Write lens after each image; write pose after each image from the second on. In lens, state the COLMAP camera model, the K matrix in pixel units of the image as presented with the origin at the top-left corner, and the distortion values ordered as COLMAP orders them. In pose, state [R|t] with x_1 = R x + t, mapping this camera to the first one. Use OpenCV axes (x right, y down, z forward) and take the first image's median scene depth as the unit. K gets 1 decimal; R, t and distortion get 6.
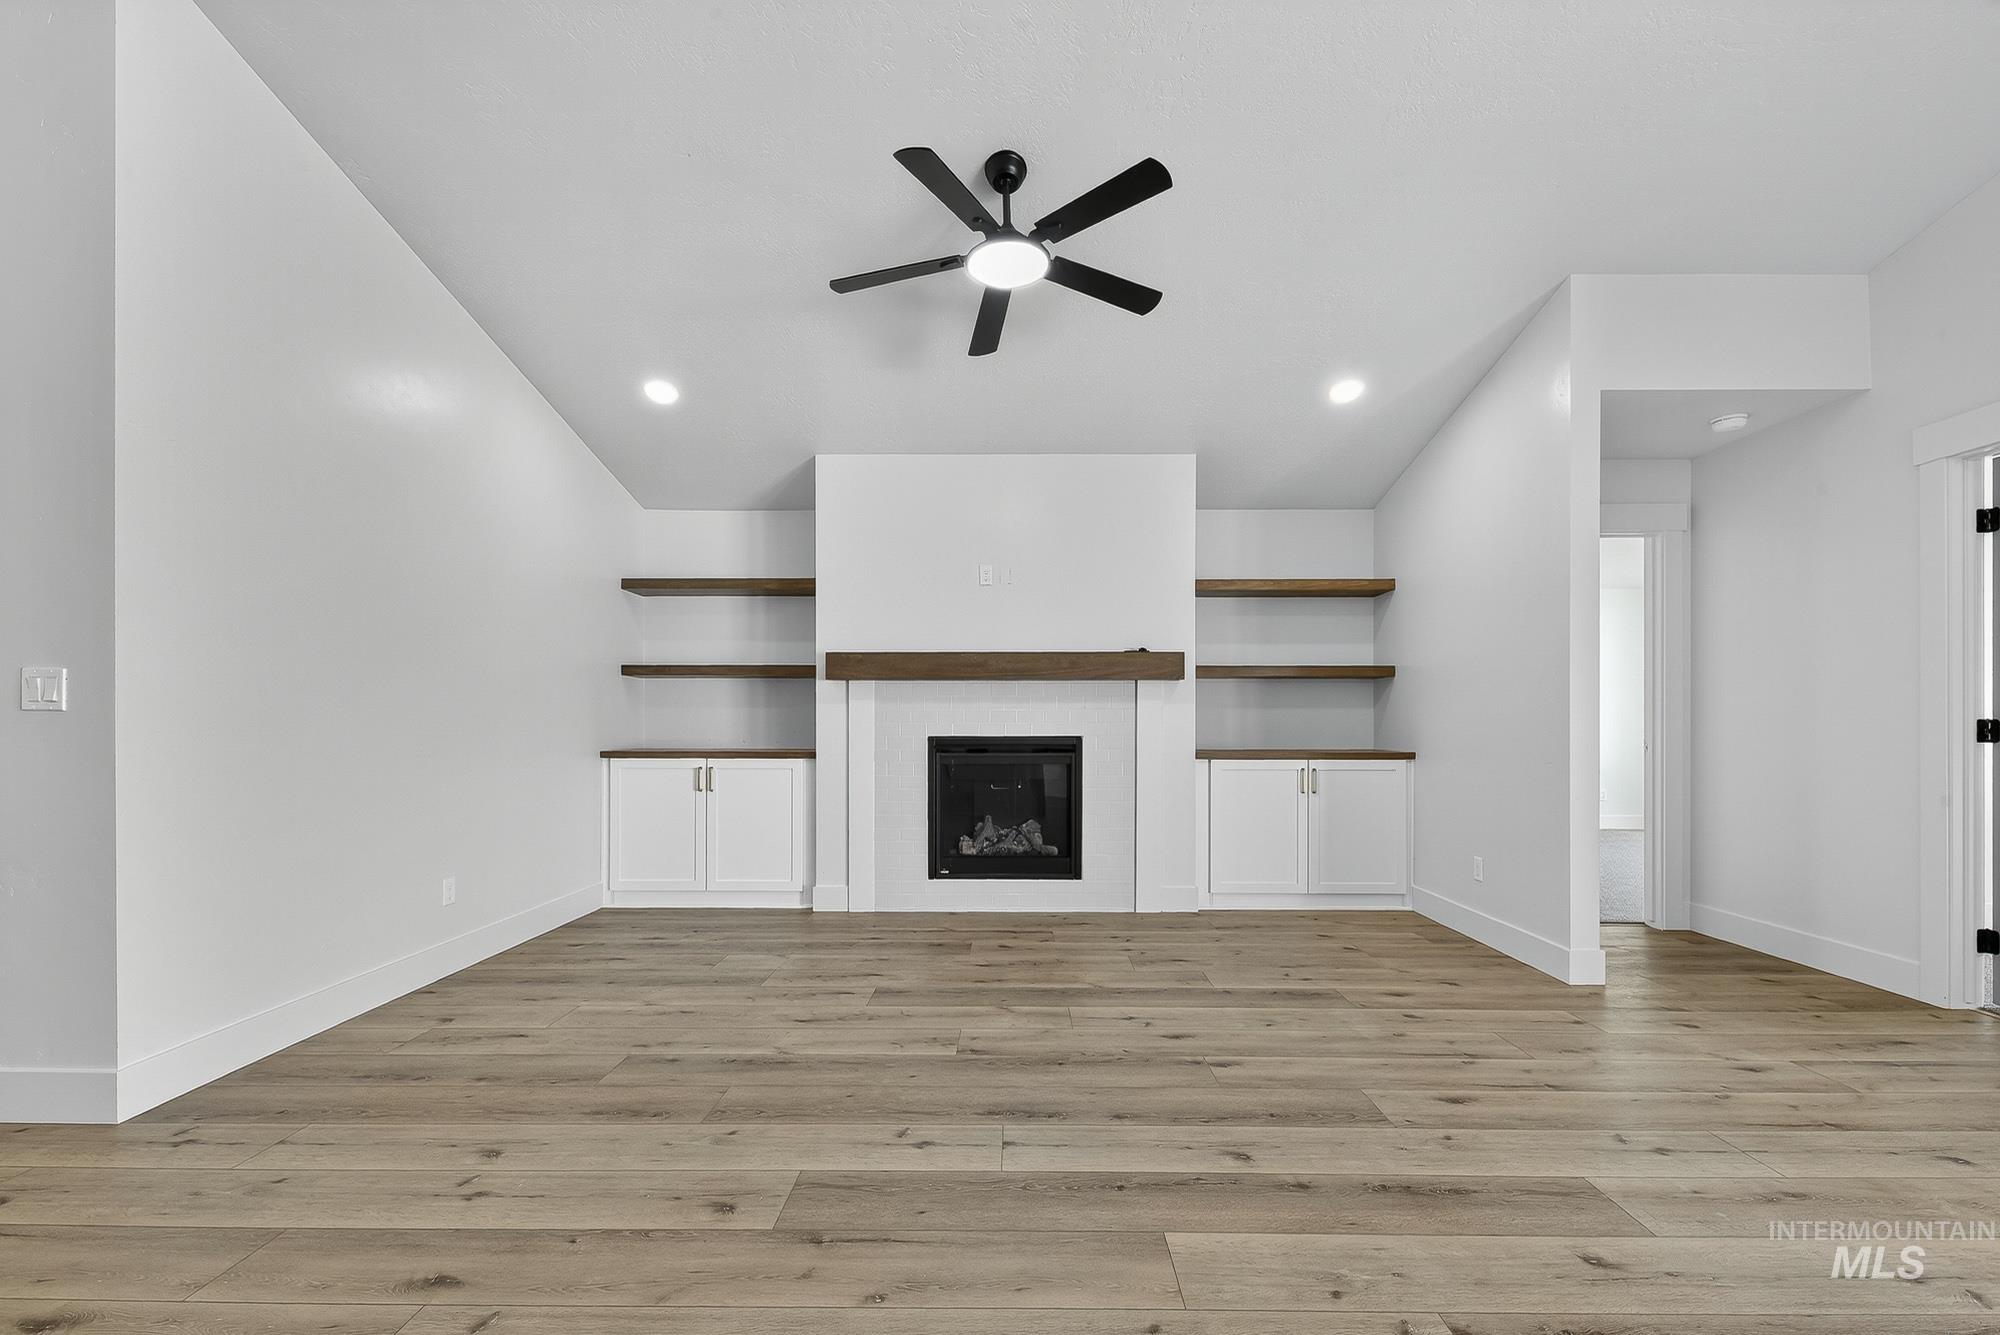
lens RADIAL K [[822.4, 0, 1012.0], [0, 822.4, 727.2], [0, 0, 1]] dist [0.015621, -0.008153]
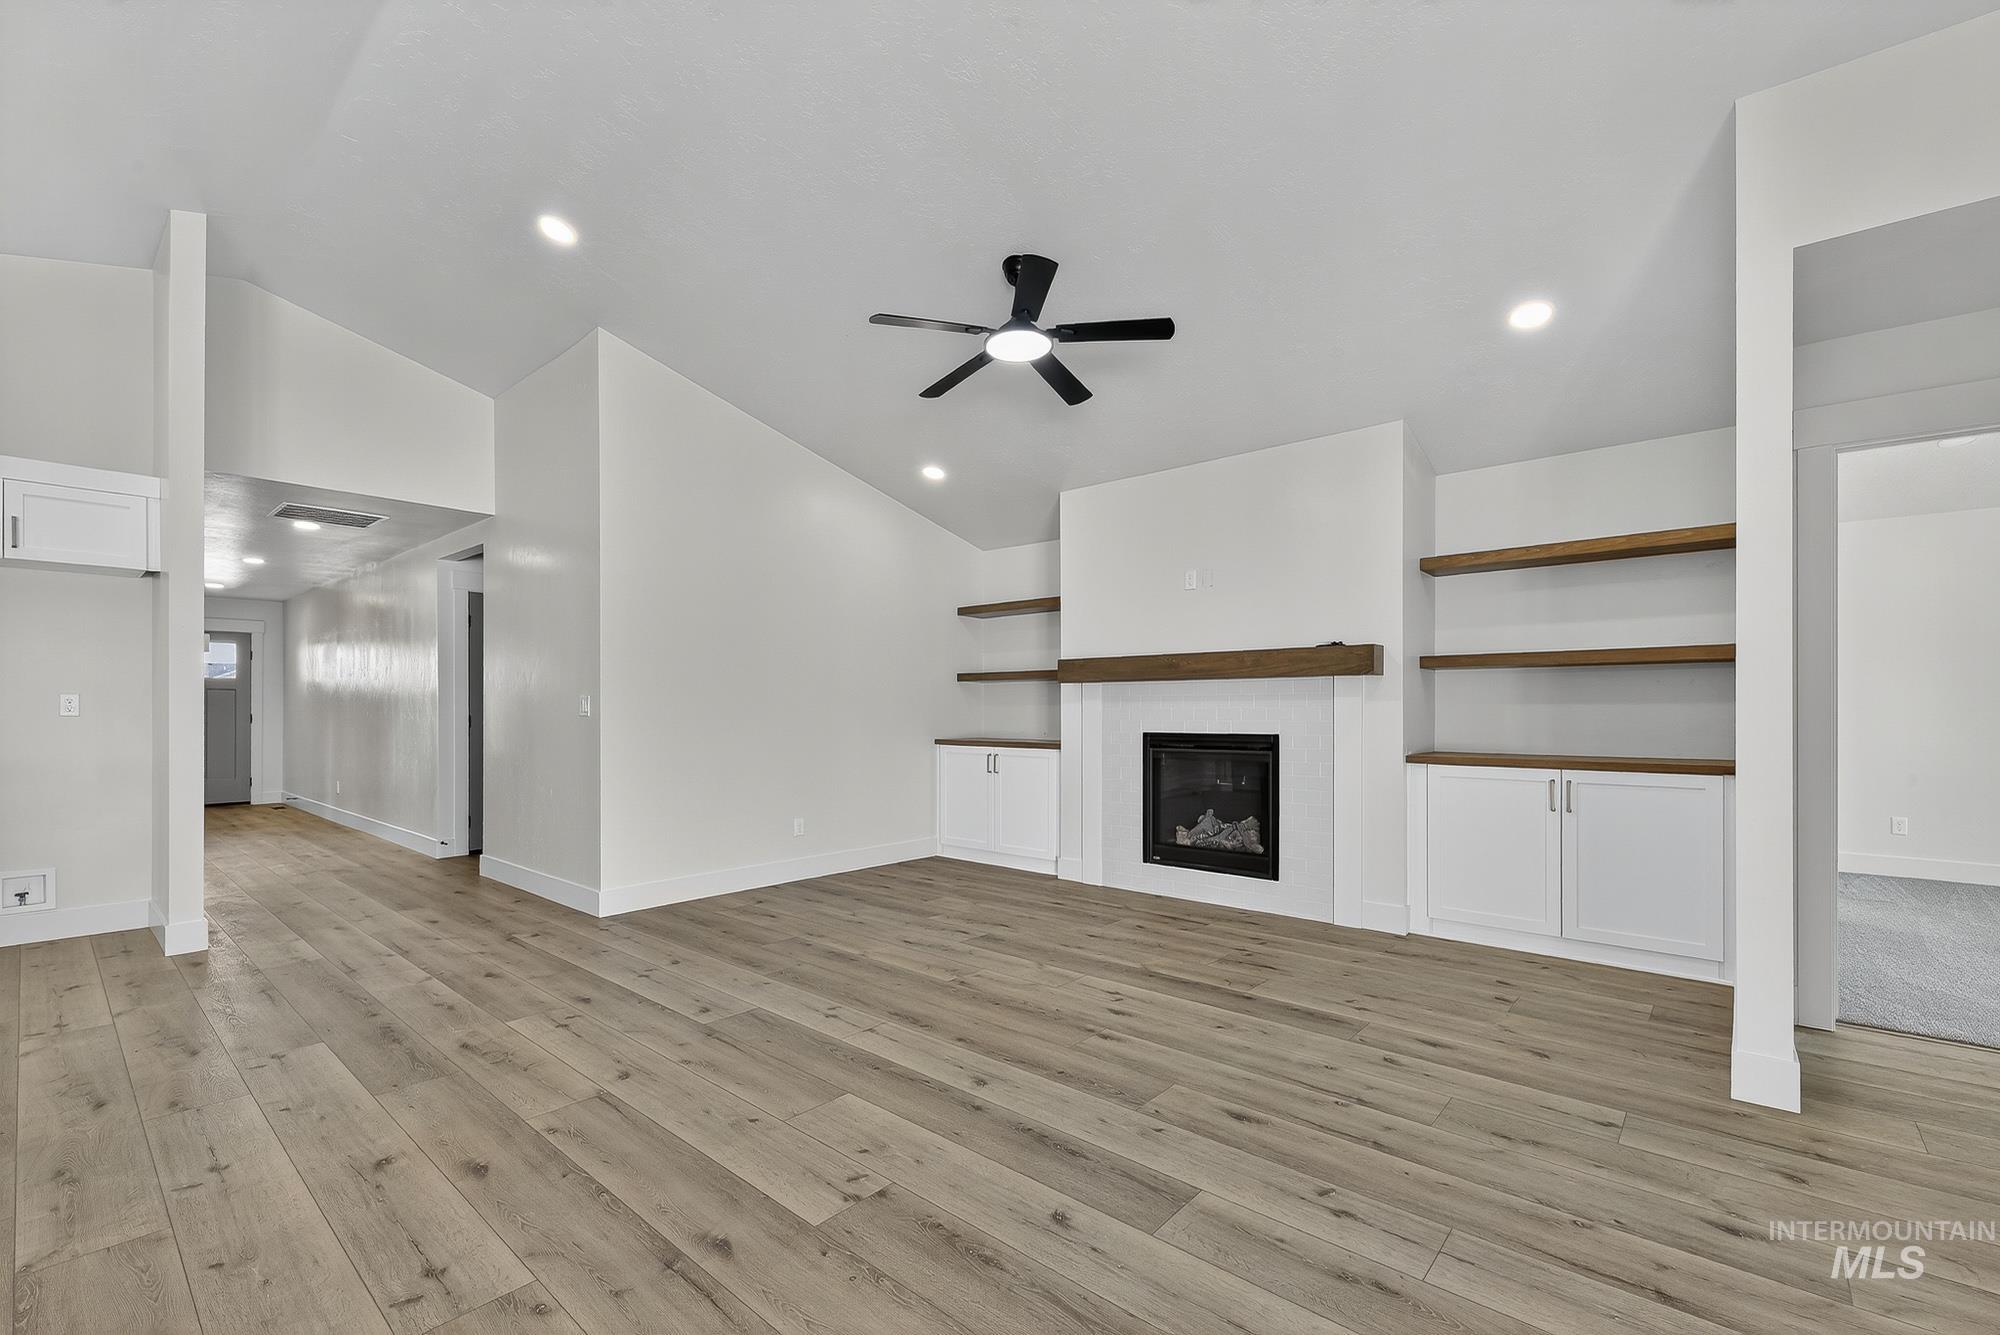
lens RADIAL K [[846.0, 0, 1007.6], [0, 846.0, 710.1], [0, 0, 1]] dist [0.013559, -0.007292]
pose [[0.761760, 0.000385, -0.647859, 0.604687], [-0.003009, 0.999991, -0.002944, -0.017385], [0.647852, 0.004192, 0.761754, 0.031879]]
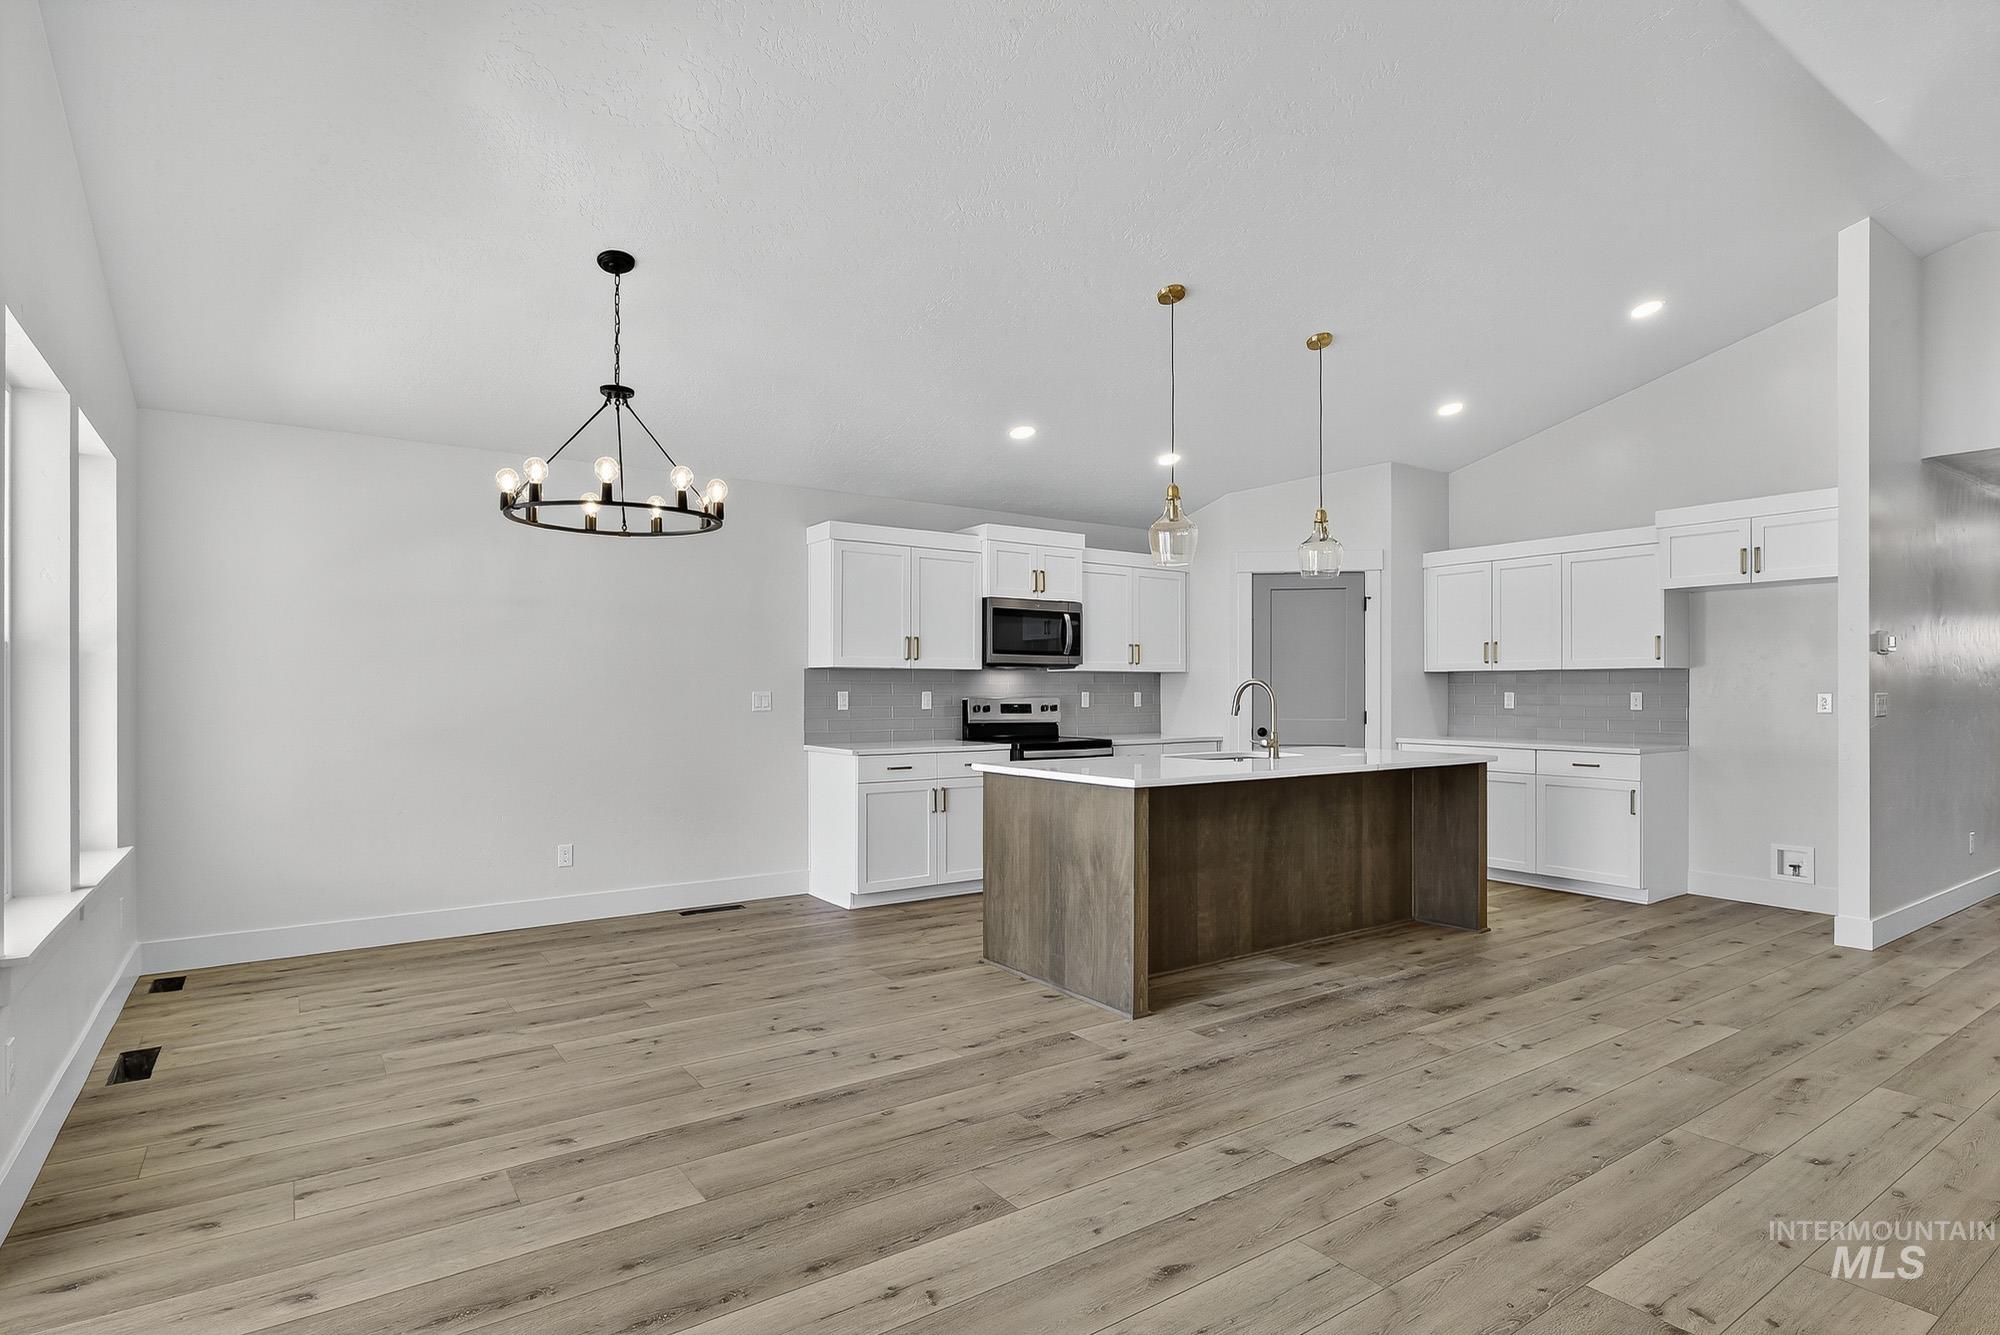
lens RADIAL K [[1023.7, 0, 992.4], [0, 1023.7, 687.5], [0, 0, 1]] dist [-0.000273, -0.000017]
pose [[-0.818240, -0.000187, -0.574876, 0.788895], [-0.001029, 0.999999, 0.001138, -0.047059], [0.574876, 0.001523, -0.818239, 0.605418]]
